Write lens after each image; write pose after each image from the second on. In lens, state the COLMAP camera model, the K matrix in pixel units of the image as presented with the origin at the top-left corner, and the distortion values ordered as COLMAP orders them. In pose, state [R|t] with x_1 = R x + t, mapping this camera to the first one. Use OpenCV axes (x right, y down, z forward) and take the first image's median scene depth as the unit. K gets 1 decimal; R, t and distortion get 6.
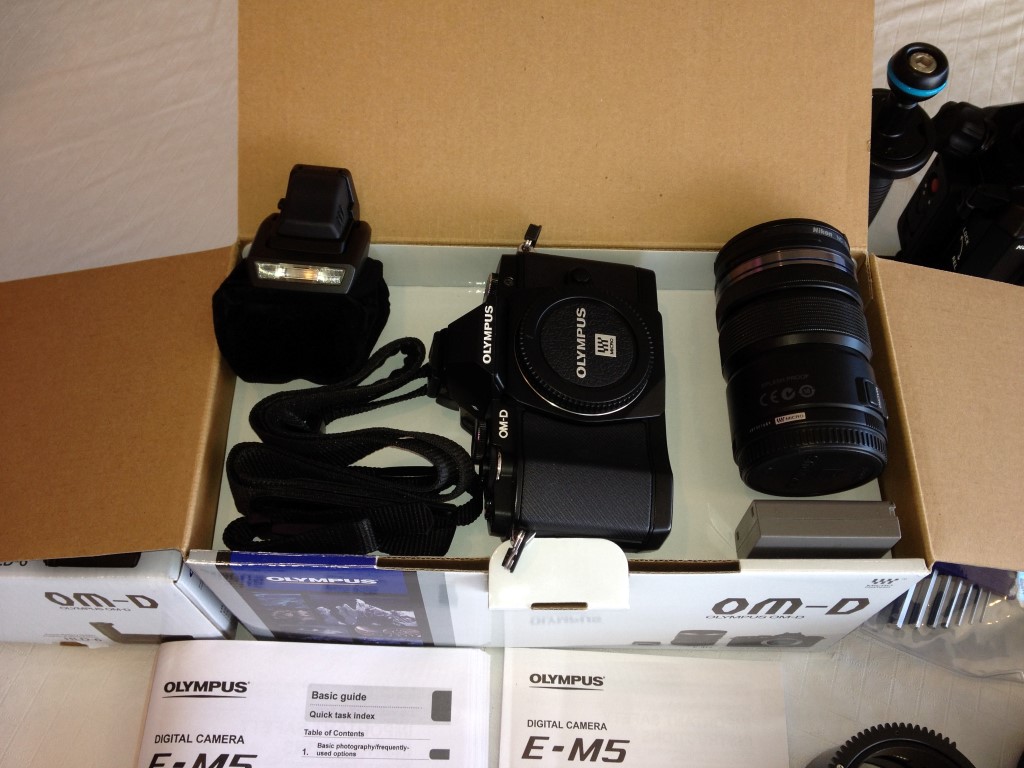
lens RADIAL K [[965.2, 0, 517.4], [0, 965.2, 385.5], [0, 0, 1]] dist [0.129481, -0.305074]
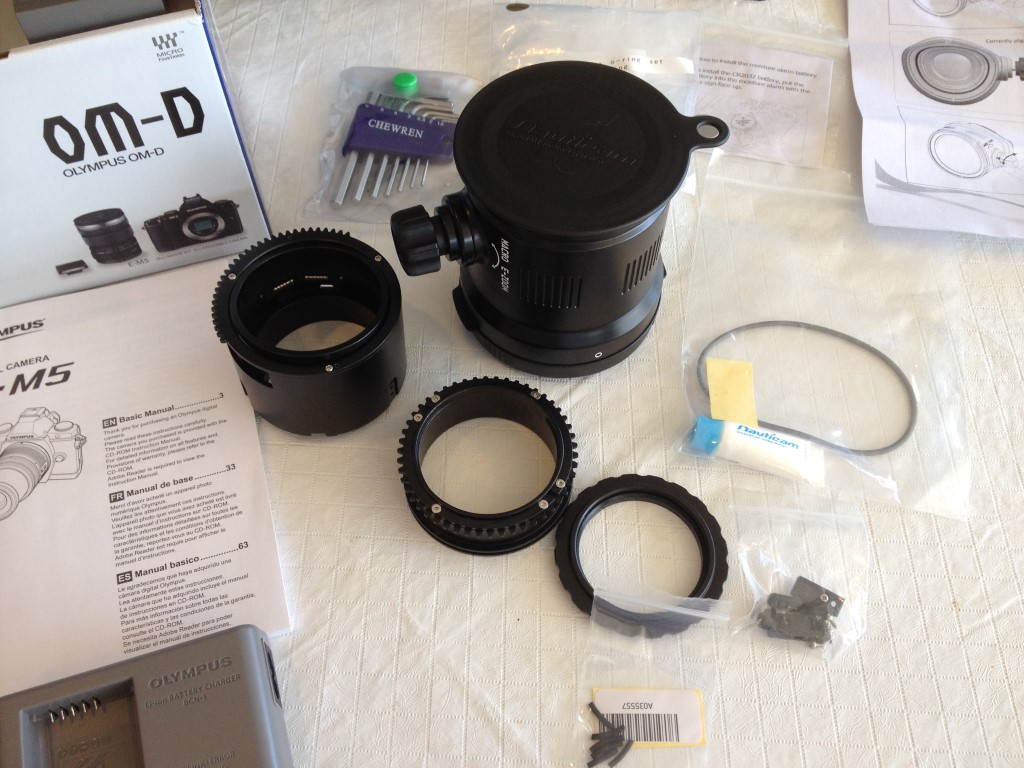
lens RADIAL K [[965.2, 0, 517.4], [0, 965.2, 385.5], [0, 0, 1]] dist [0.129481, -0.305074]
pose [[0.947149, -0.281150, 0.154479, 0.386578], [0.291845, 0.955100, -0.051102, 0.581991], [-0.133176, 0.093485, 0.986674, -0.010174]]
